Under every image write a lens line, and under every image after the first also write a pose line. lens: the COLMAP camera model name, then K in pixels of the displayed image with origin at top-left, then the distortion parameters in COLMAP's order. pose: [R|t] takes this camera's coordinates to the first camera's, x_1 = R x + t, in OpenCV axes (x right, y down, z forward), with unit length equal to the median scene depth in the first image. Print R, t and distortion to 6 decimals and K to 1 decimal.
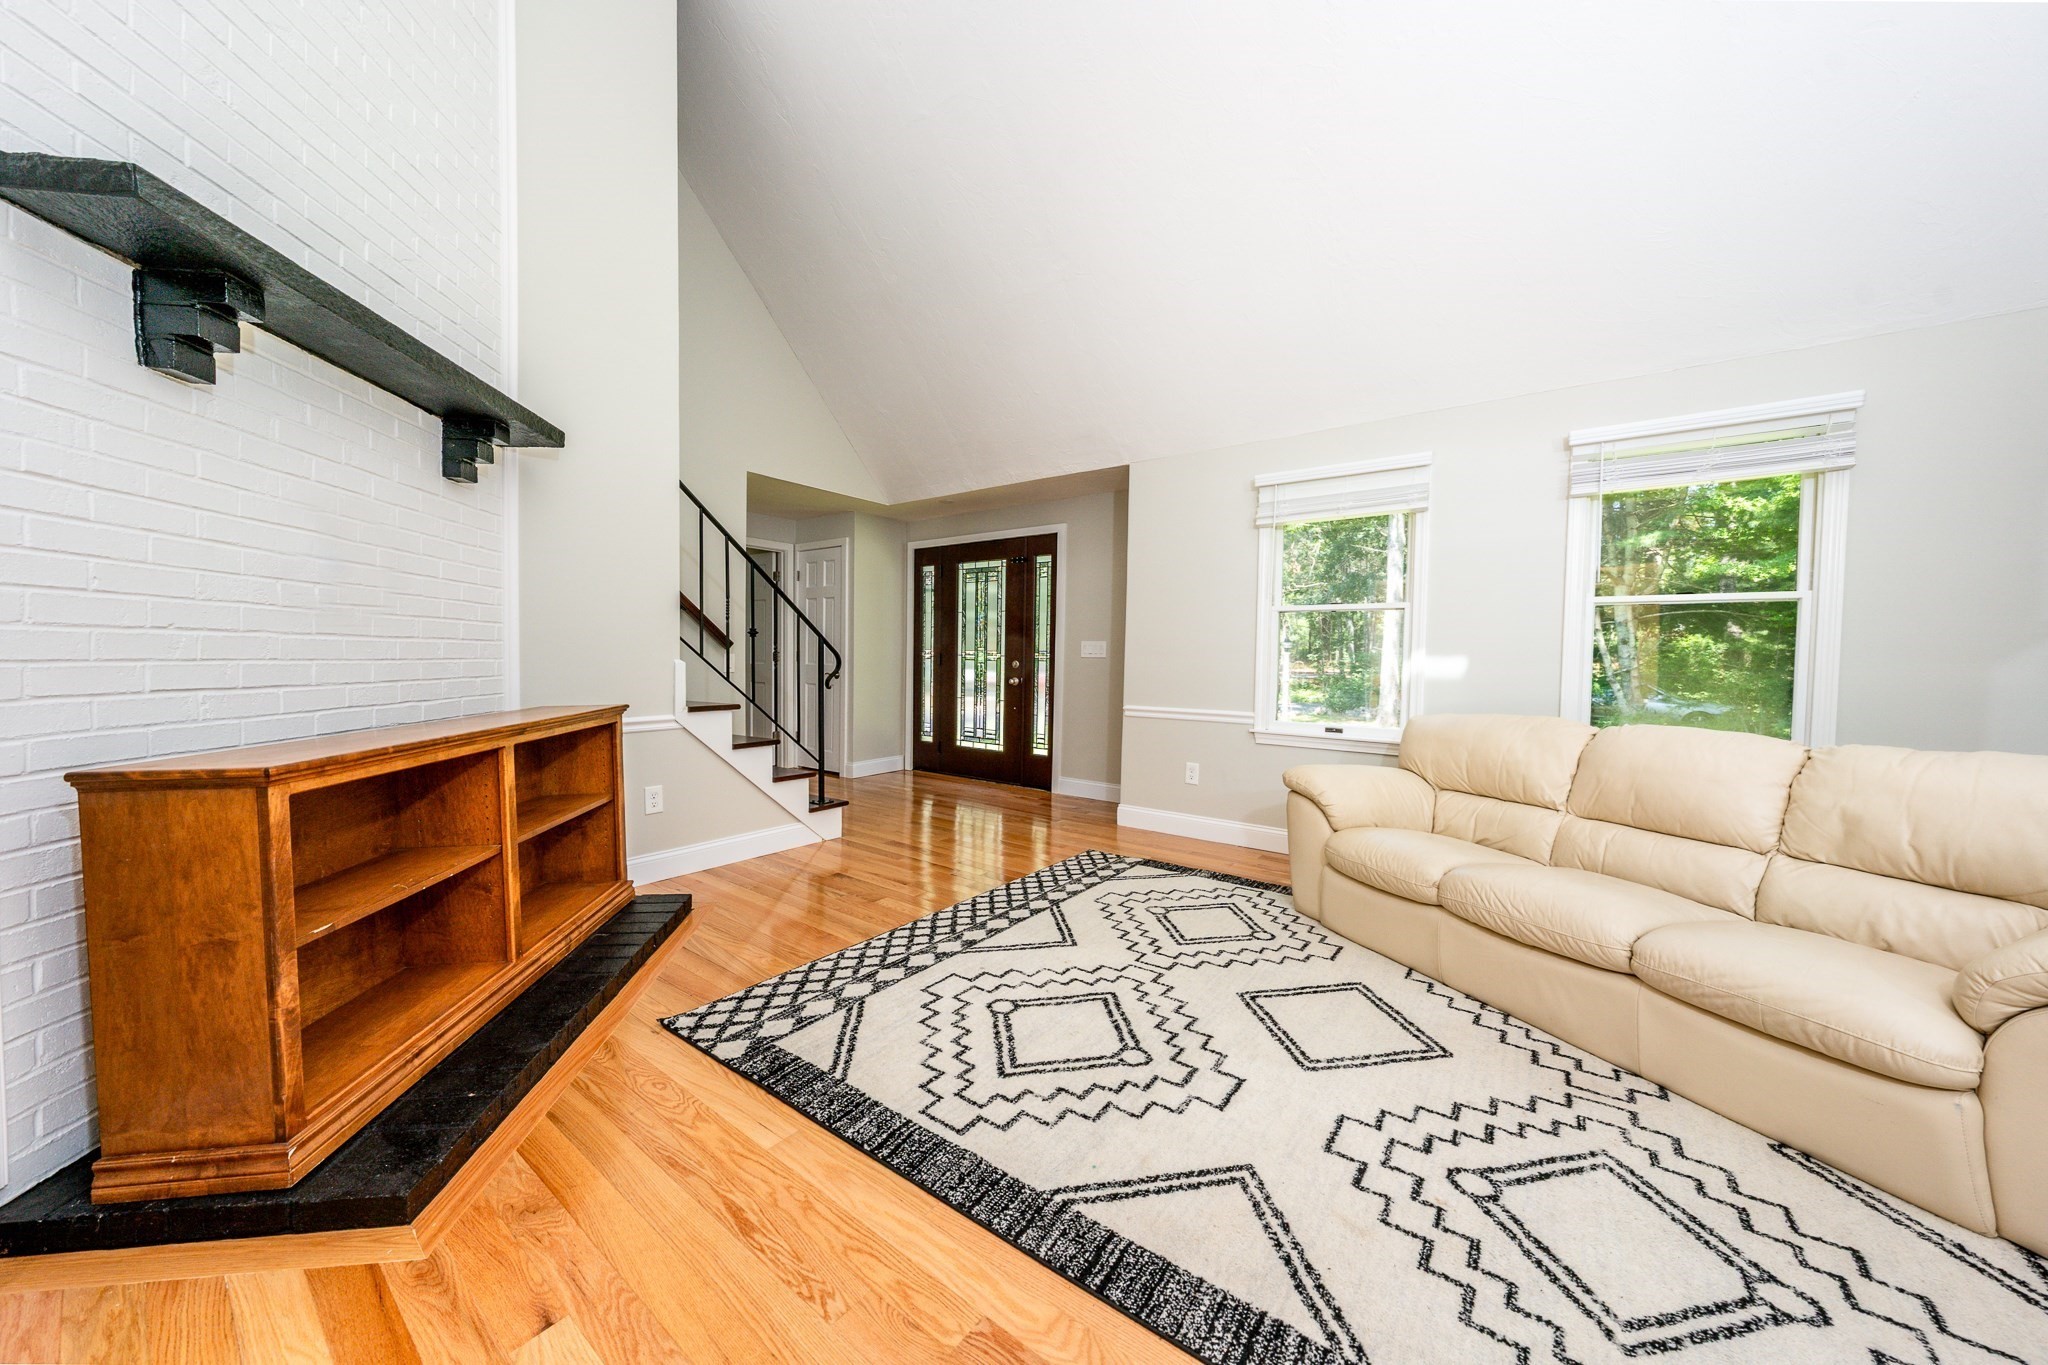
lens RADIAL K [[701.4, 0, 1014.5], [0, 701.4, 672.3], [0, 0, 1]] dist [-0.001739, -0.000130]
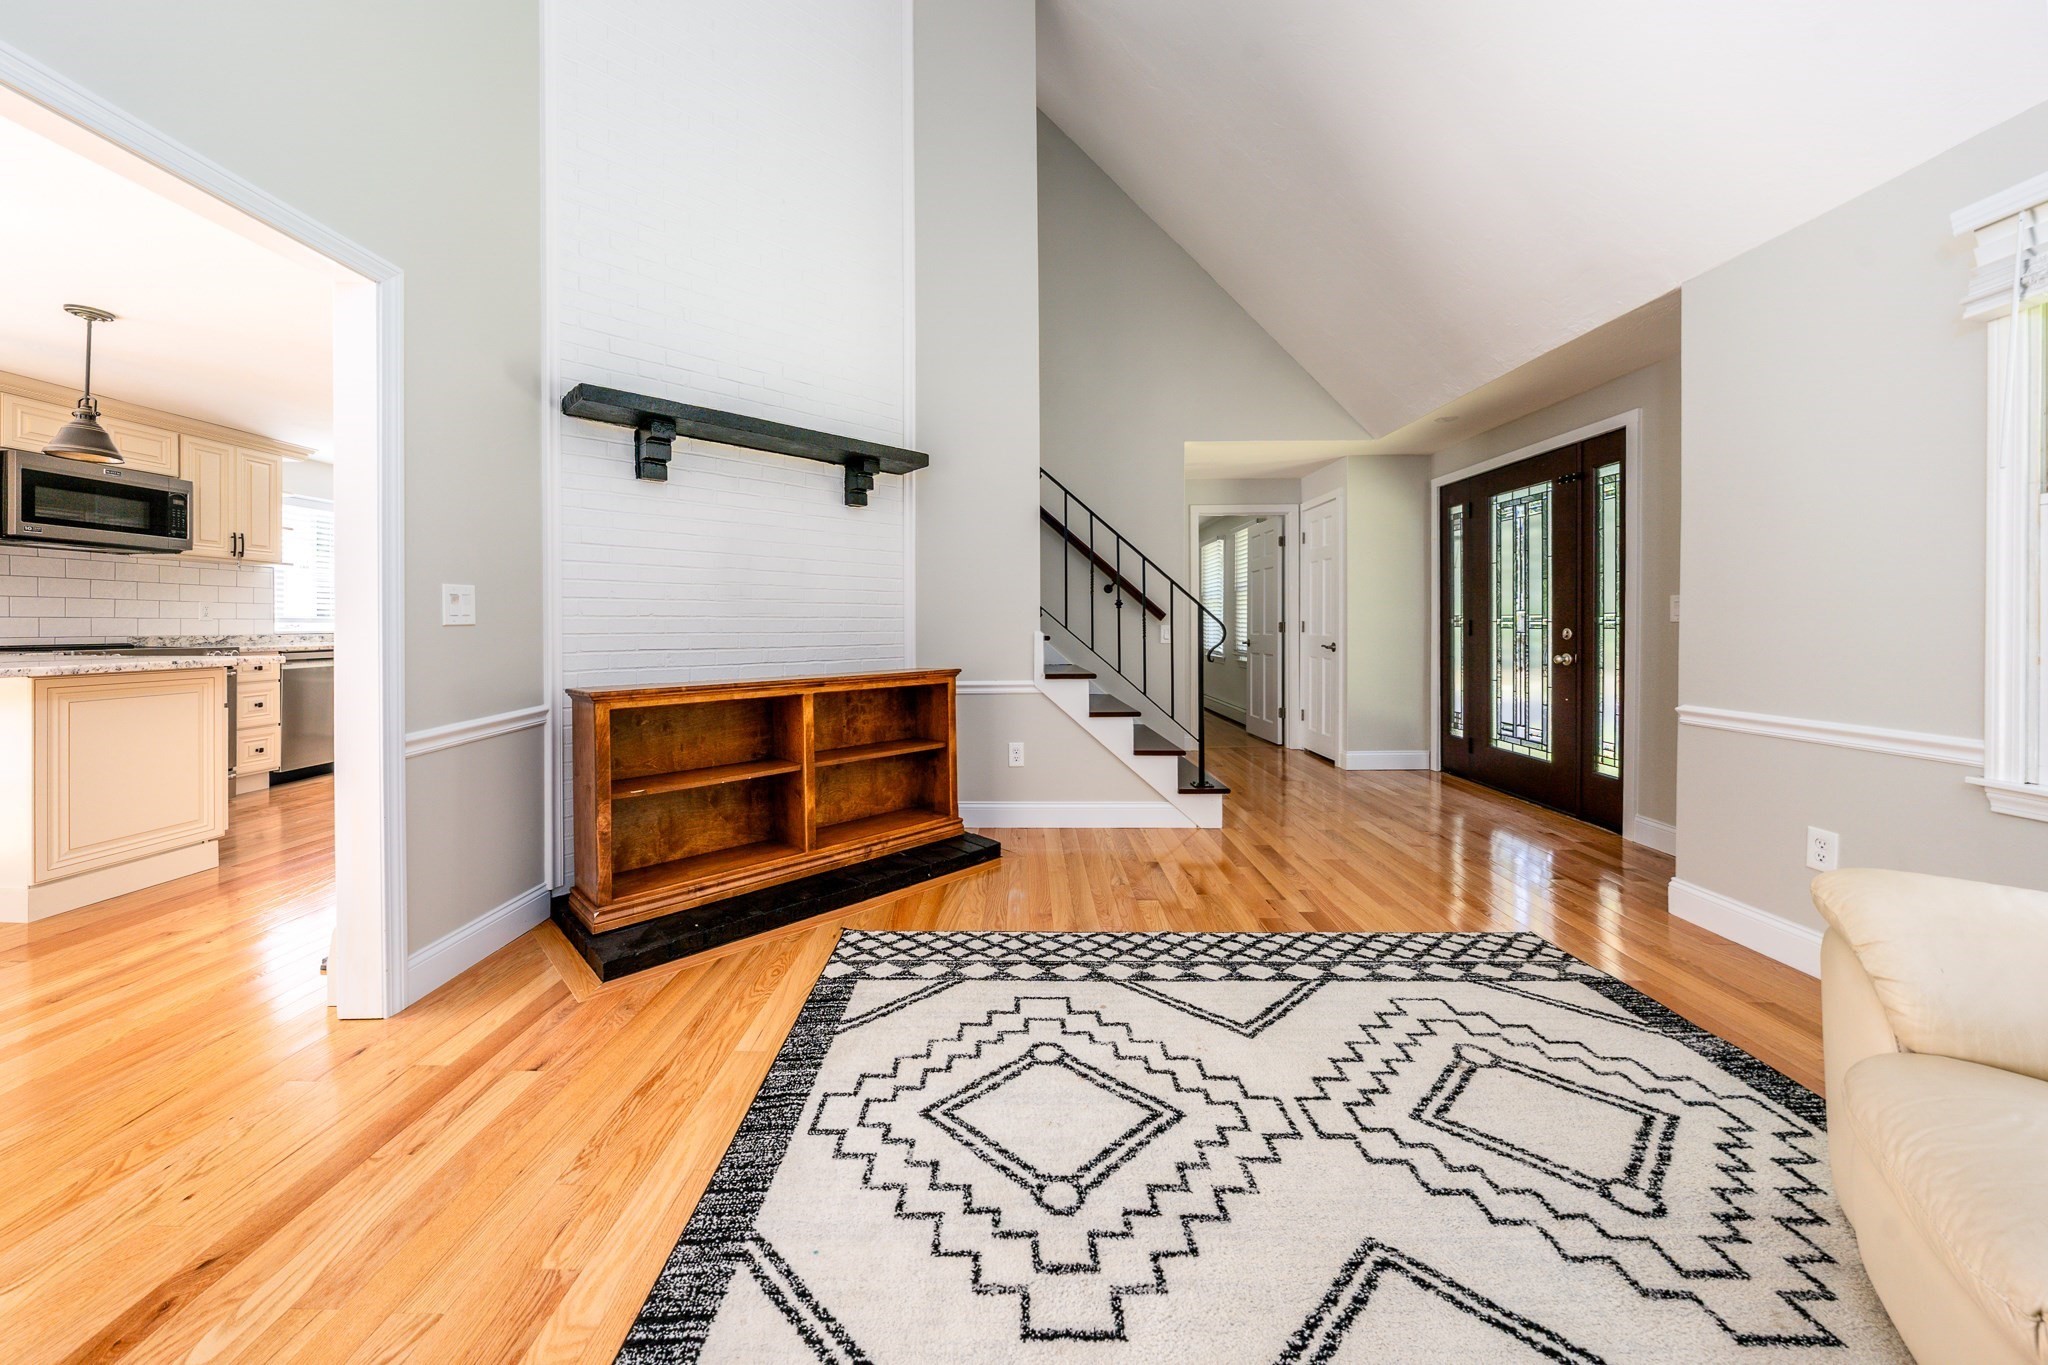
lens RADIAL K [[712.4, 0, 1009.8], [0, 712.4, 619.0], [0, 0, 1]] dist [-0.002407, -0.000285]
pose [[0.597794, -0.021408, -0.801364, 0.329851], [-0.006580, 0.999479, -0.031609, -0.000750], [0.801623, 0.024168, 0.597341, 0.239805]]
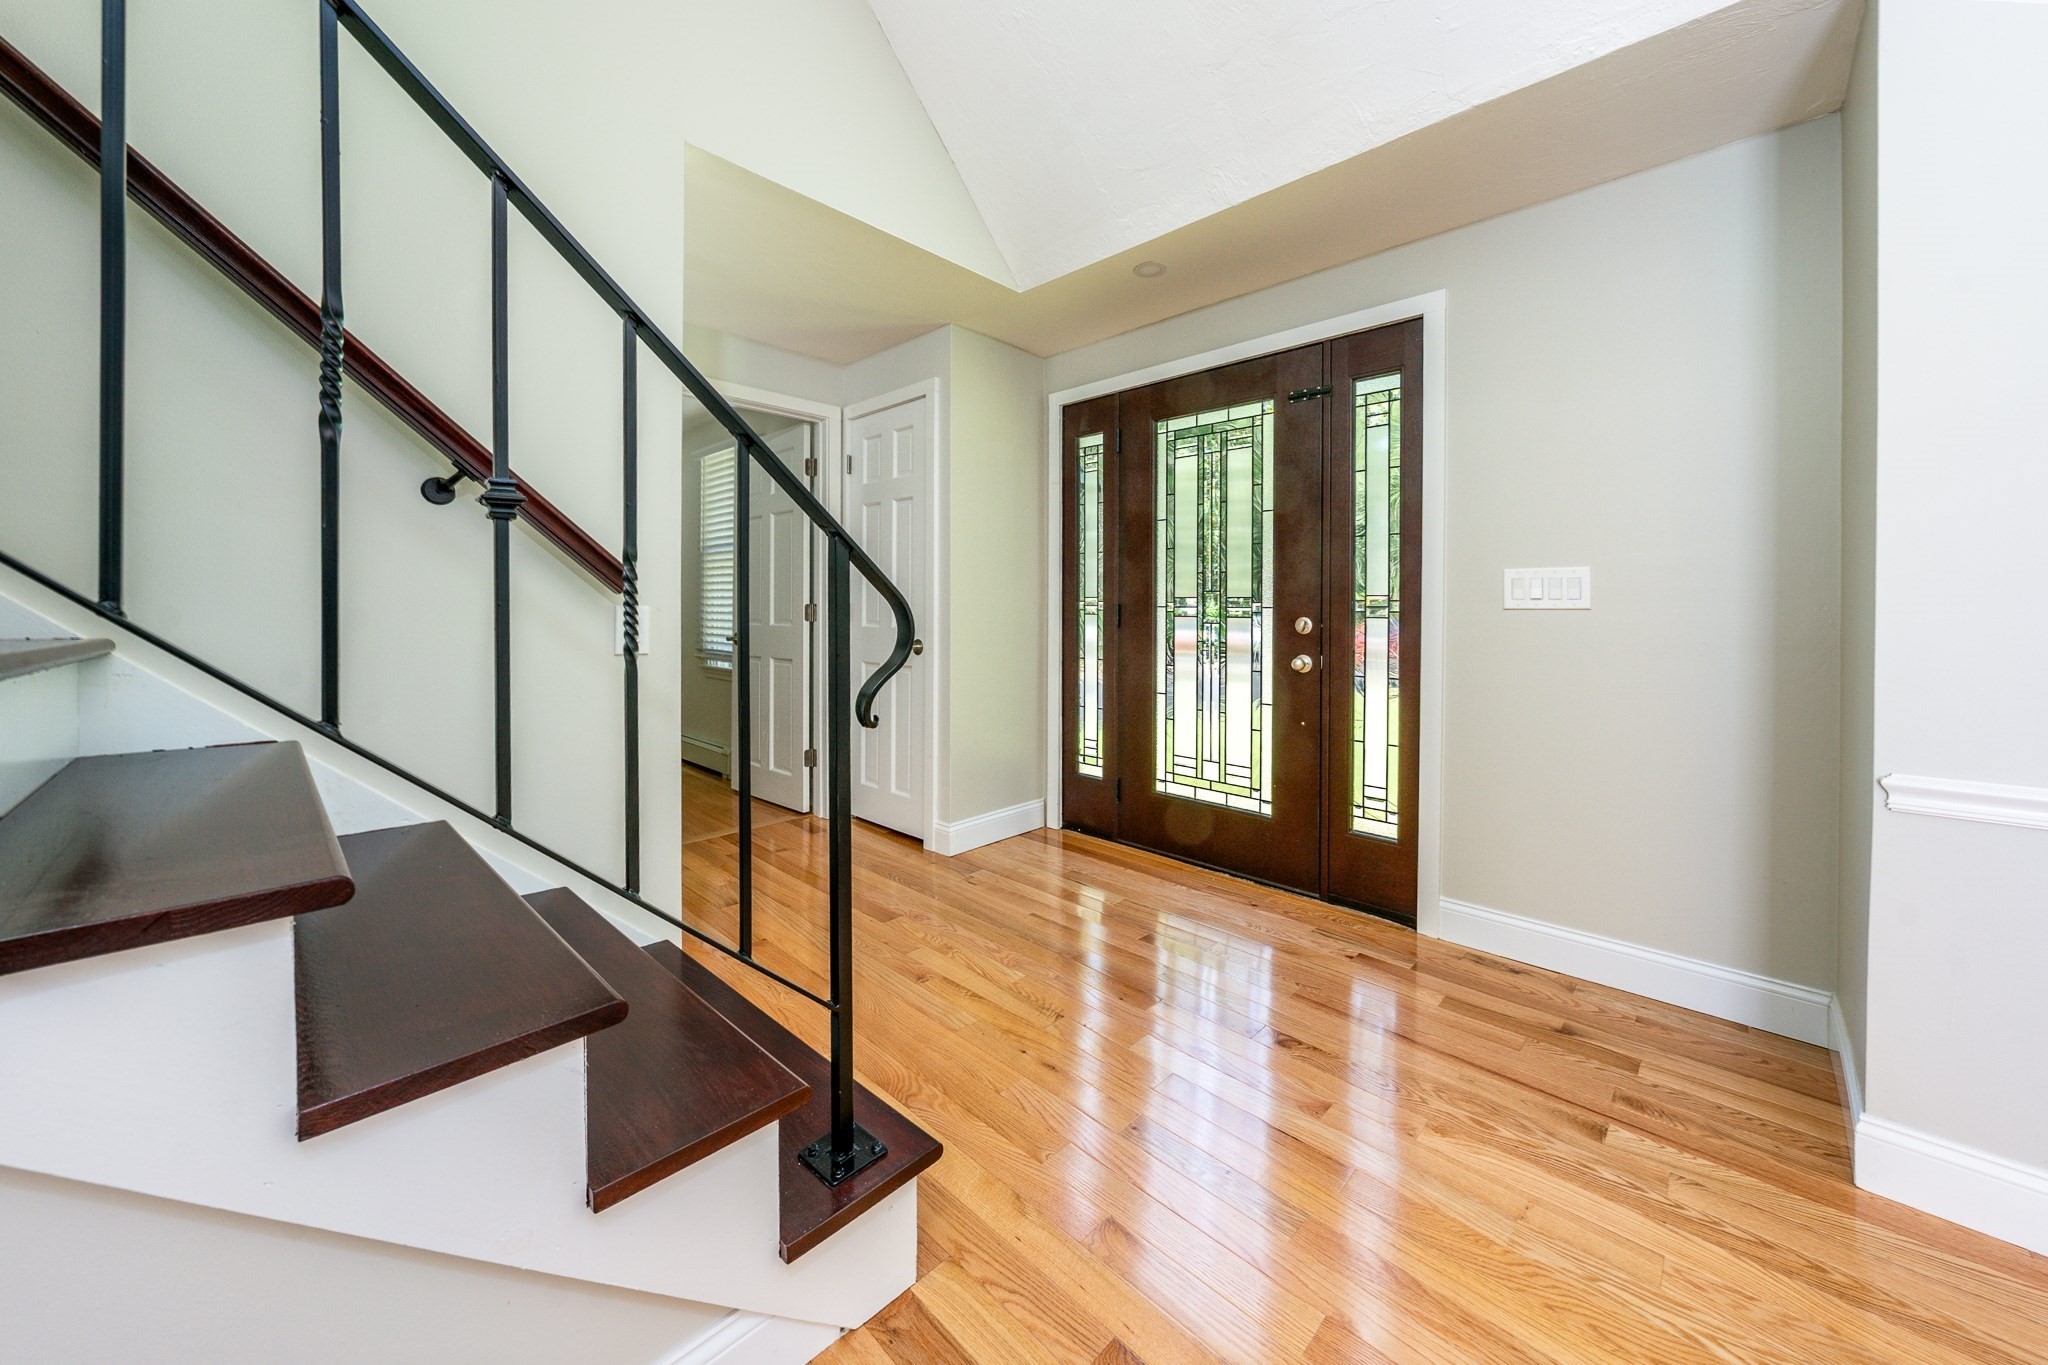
lens RADIAL K [[736.0, 0, 1022.9], [0, 736.0, 620.5], [0, 0, 1]] dist [-0.000068, -0.000107]
pose [[0.992962, -0.006857, -0.118234, -0.175489], [0.005704, 0.999933, -0.010082, -0.015779], [0.118295, 0.009337, 0.992935, 0.734330]]
